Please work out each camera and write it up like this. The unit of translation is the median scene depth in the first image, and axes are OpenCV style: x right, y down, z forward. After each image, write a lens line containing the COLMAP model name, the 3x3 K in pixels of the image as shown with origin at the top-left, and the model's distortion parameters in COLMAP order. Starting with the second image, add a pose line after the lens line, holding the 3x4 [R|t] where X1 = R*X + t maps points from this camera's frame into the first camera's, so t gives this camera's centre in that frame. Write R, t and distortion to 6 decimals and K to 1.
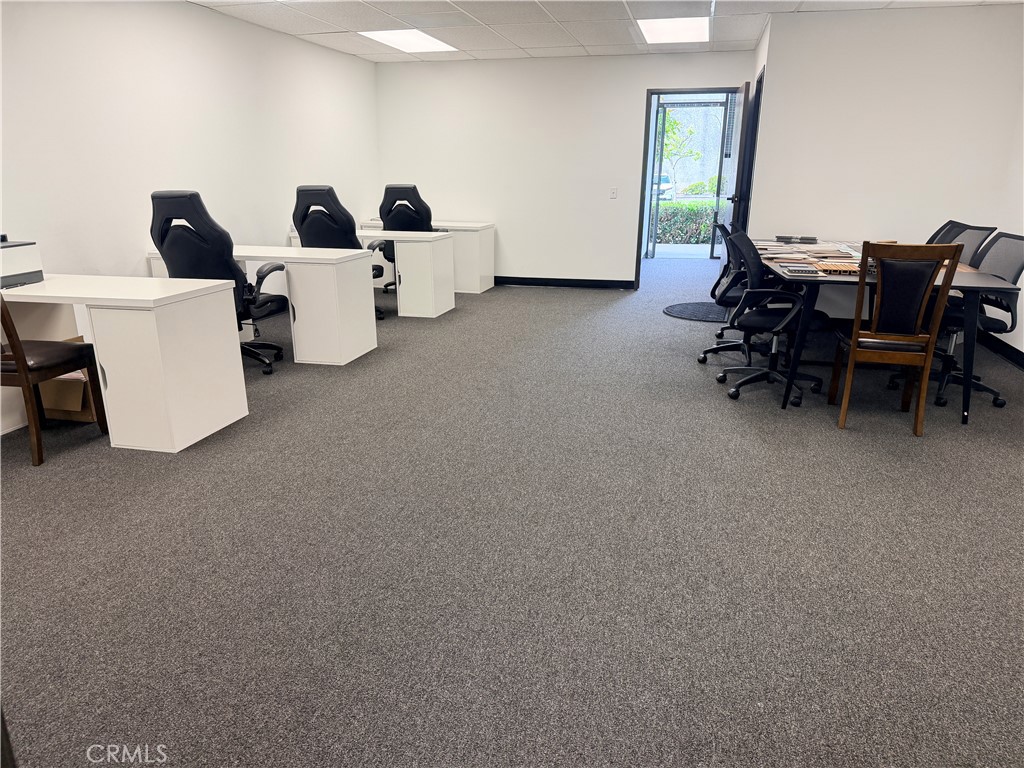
lens RADIAL K [[726.6, 0, 521.5], [0, 726.6, 400.0], [0, 0, 1]] dist [0.050989, -0.065446]
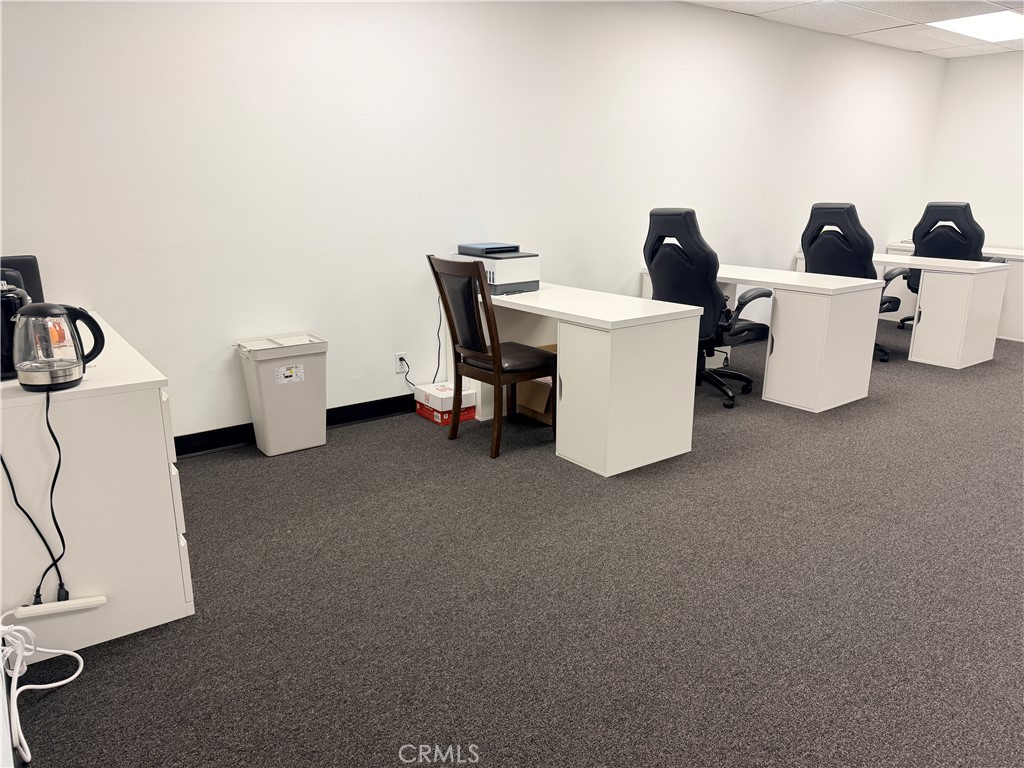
lens RADIAL K [[726.6, 0, 505.7], [0, 726.6, 391.2], [0, 0, 1]] dist [0.050989, -0.065446]
pose [[0.765195, 0.179415, -0.618294, 0.002862], [-0.195448, 0.979796, 0.042431, -0.050295], [0.613414, 0.088376, 0.784801, 0.136949]]
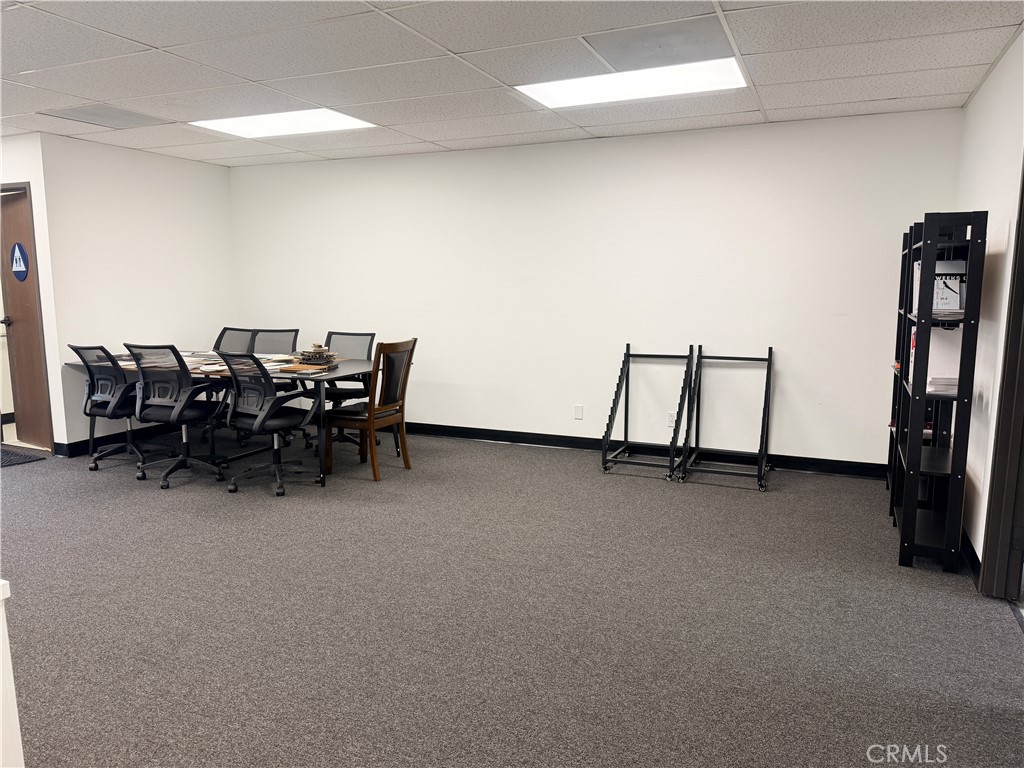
lens RADIAL K [[726.6, 0, 516.3], [0, 726.6, 383.9], [0, 0, 1]] dist [0.050989, -0.065446]
pose [[0.170153, -0.150775, 0.973815, -0.777001], [0.304317, 0.947961, 0.093599, -0.175791], [-0.937251, 0.280422, 0.207182, 0.462417]]
